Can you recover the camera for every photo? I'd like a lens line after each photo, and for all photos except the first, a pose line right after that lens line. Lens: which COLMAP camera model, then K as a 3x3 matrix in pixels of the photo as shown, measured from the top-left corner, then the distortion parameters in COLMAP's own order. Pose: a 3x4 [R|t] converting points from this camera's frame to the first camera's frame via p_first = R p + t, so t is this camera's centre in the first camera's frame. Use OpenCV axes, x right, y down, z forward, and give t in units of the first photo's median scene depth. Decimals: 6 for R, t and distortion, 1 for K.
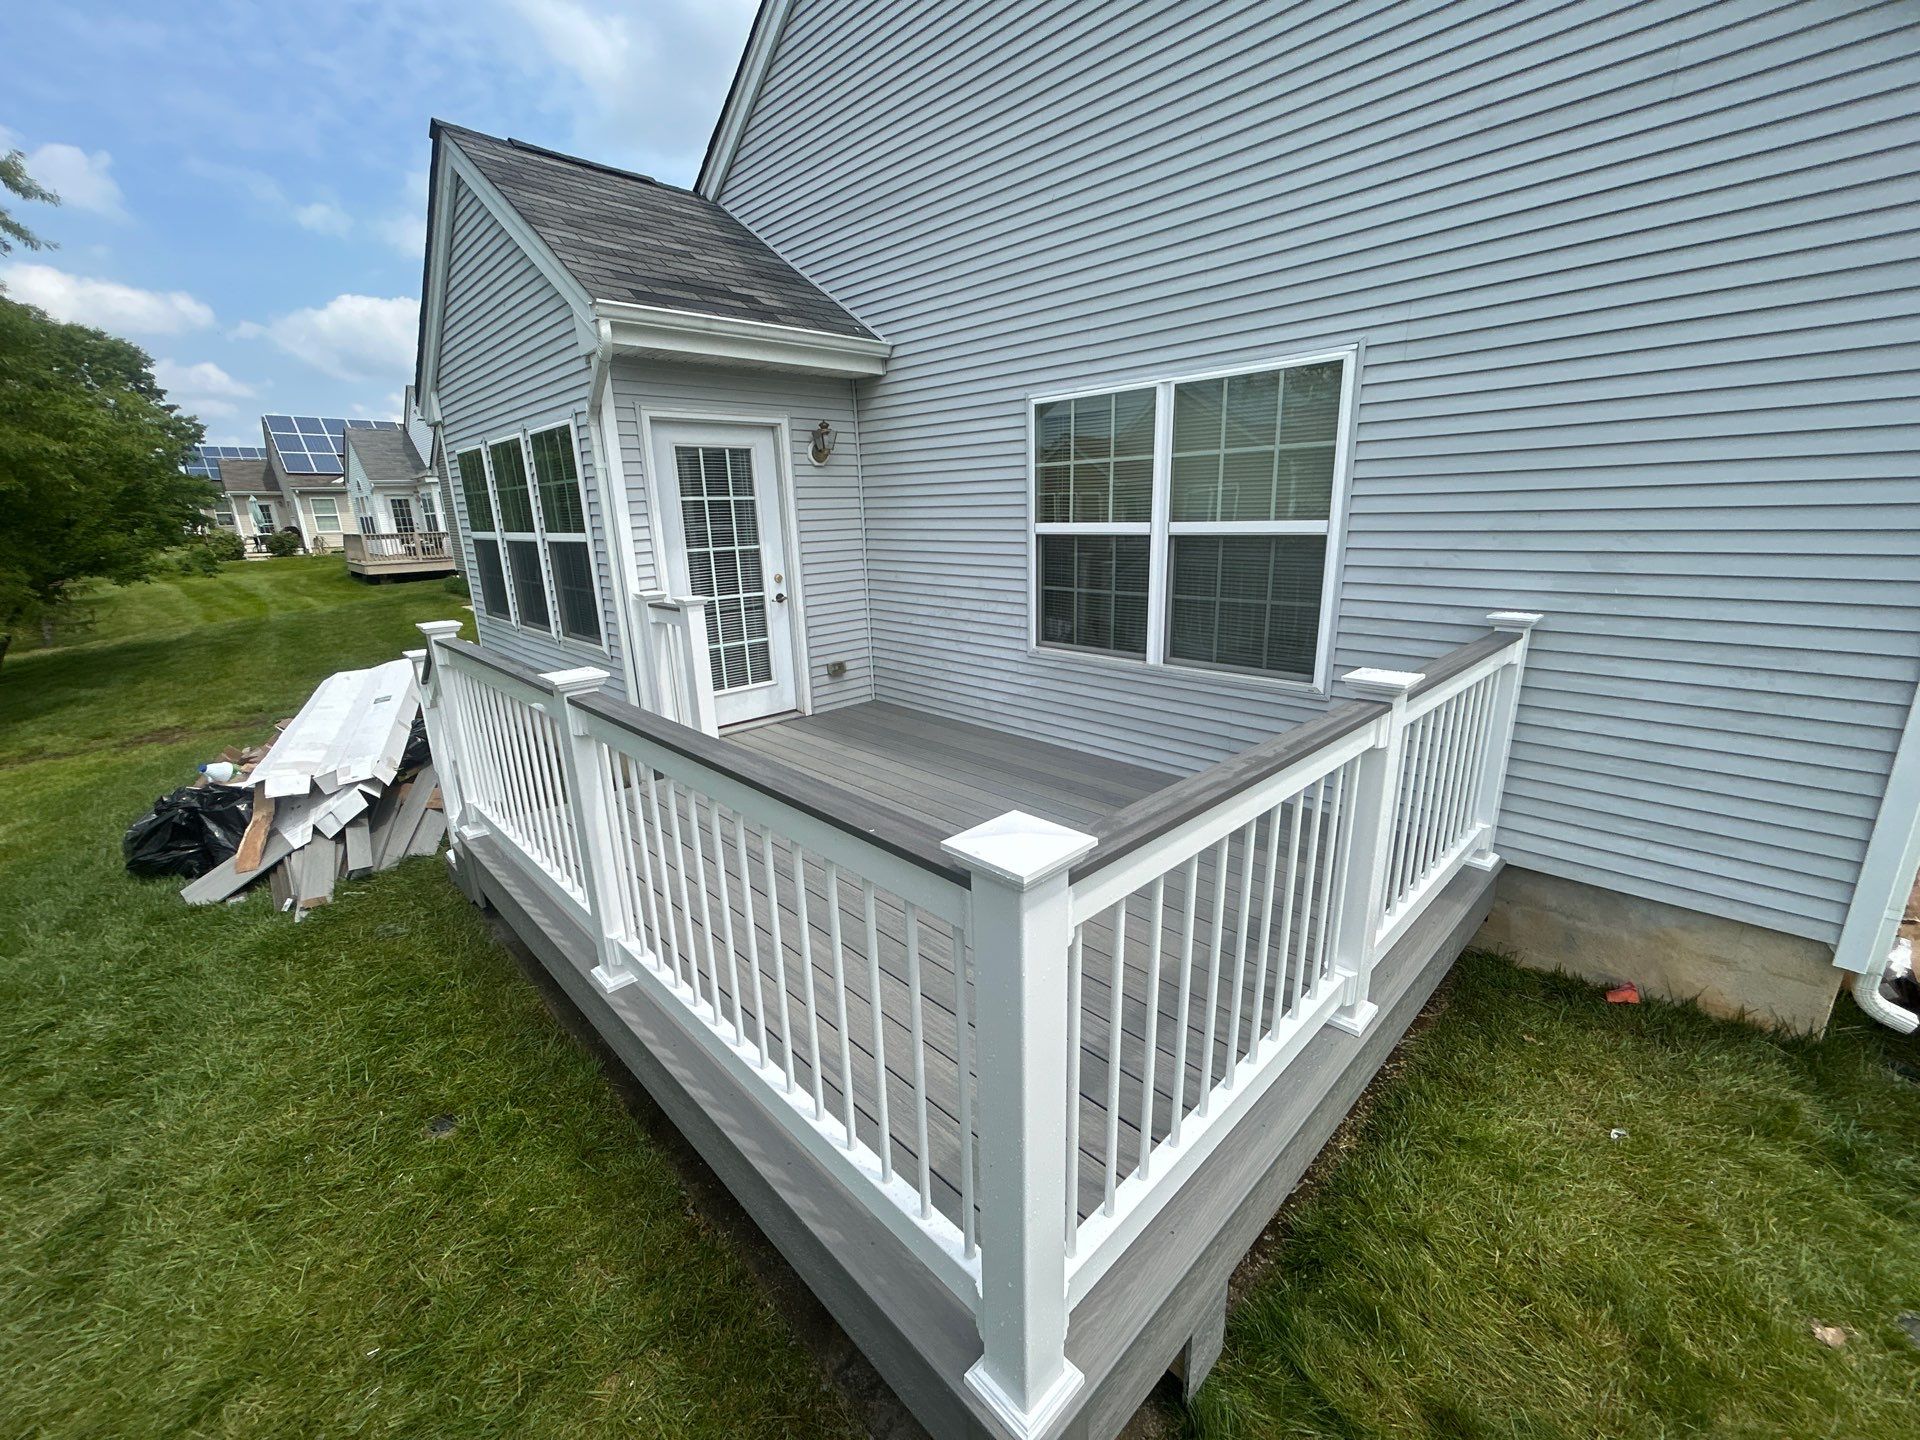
lens RADIAL K [[776.0, 0, 951.3], [0, 776.0, 722.8], [0, 0, 1]] dist [0.001147, -0.000090]
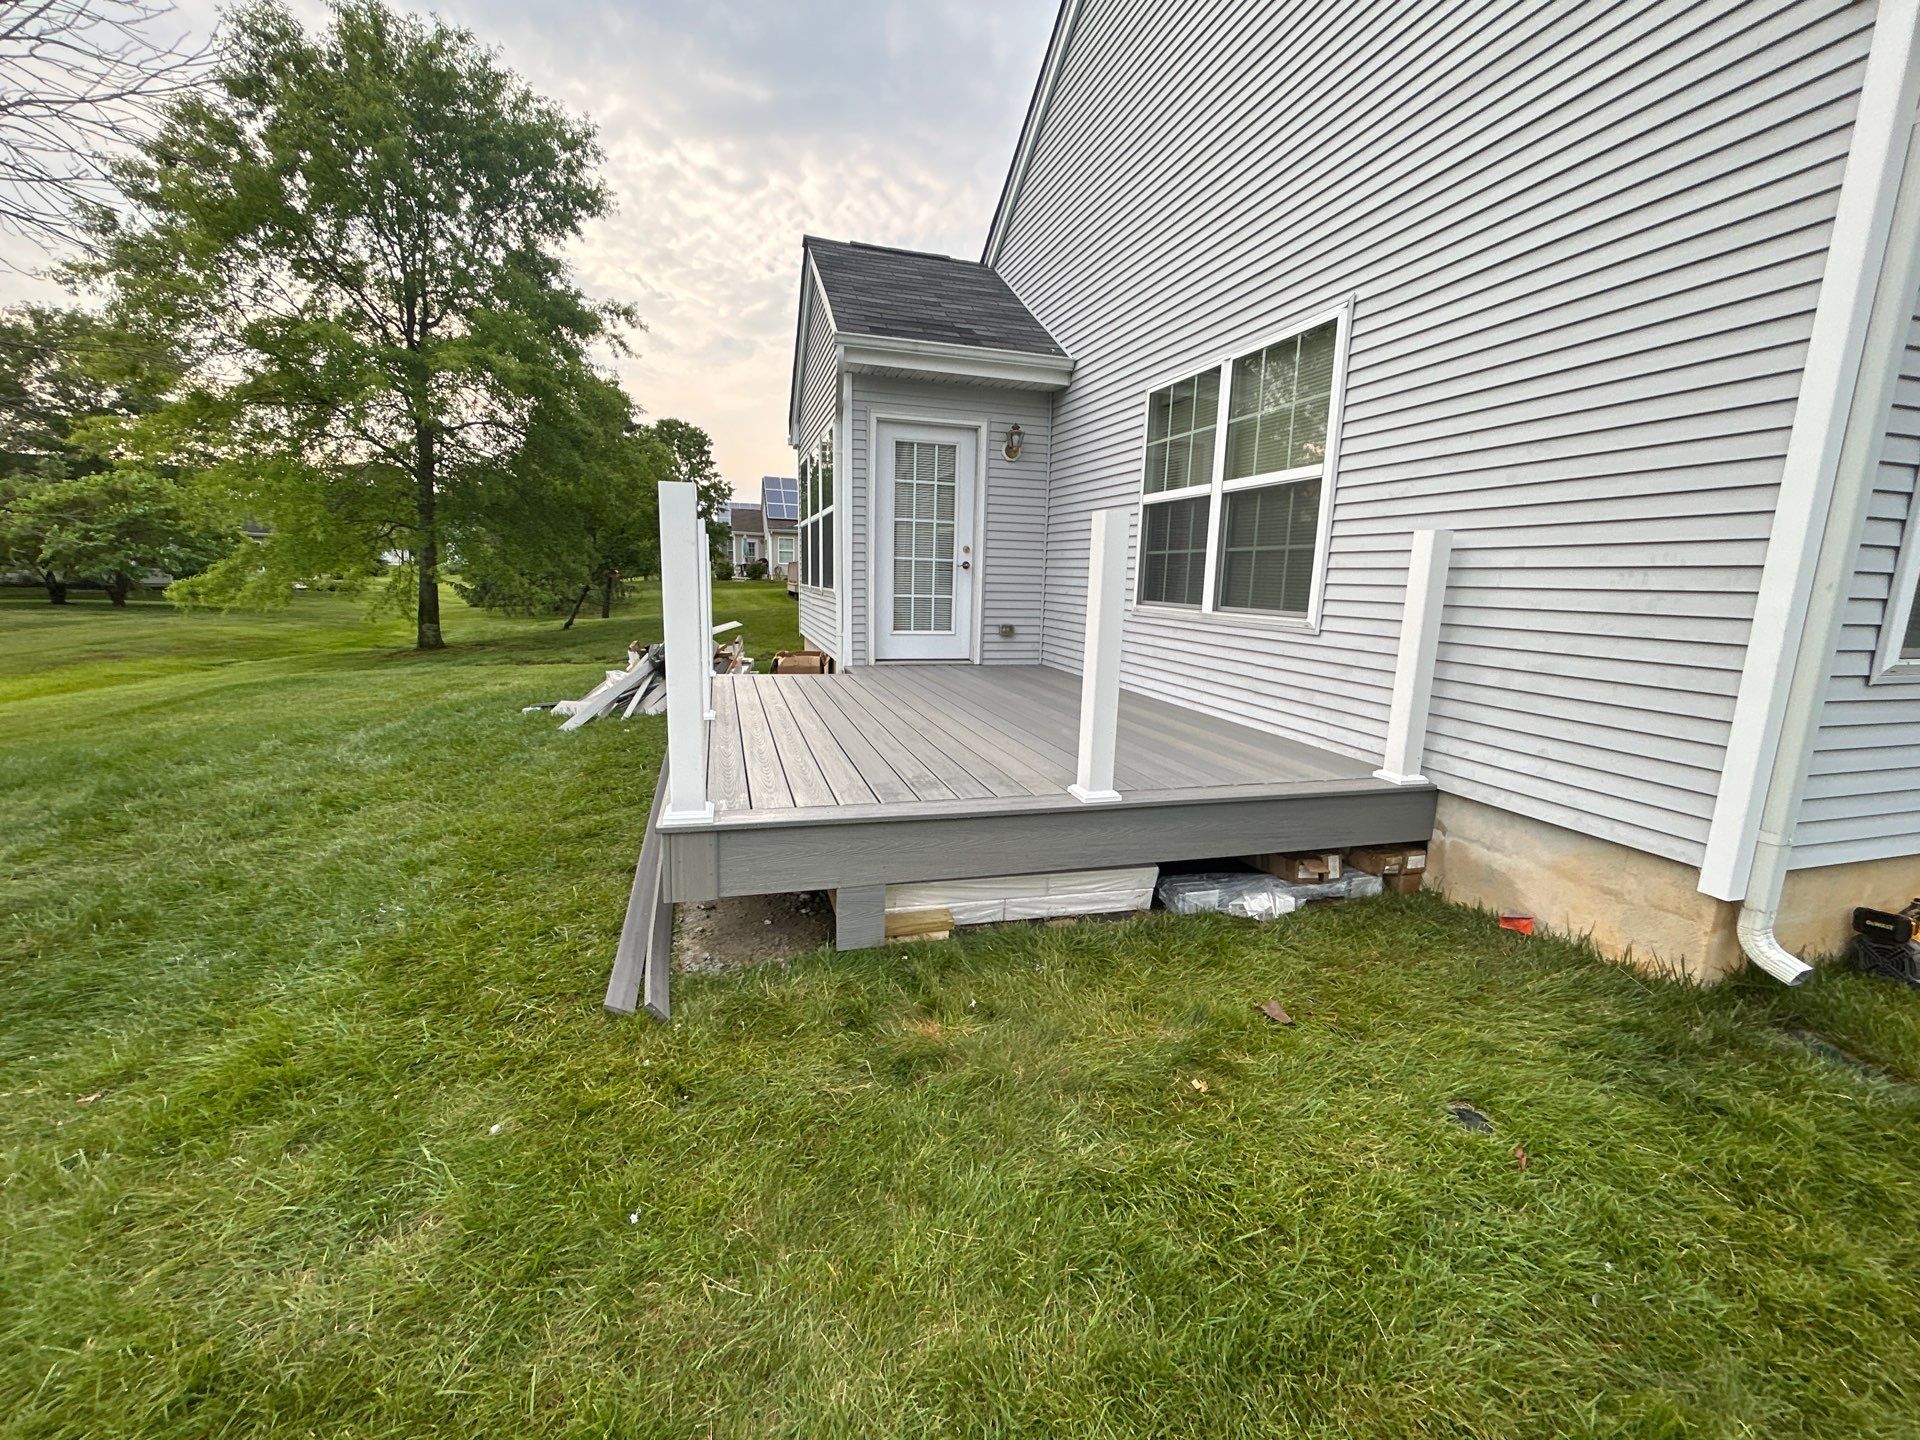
lens RADIAL K [[776.0, 0, 956.5], [0, 776.0, 722.9], [0, 0, 1]] dist [0.001147, -0.000090]
pose [[0.889779, 0.136910, -0.435372, 0.369305], [-0.172525, 0.984060, -0.043138, 0.155718], [0.422526, 0.113496, 0.899217, -0.103421]]
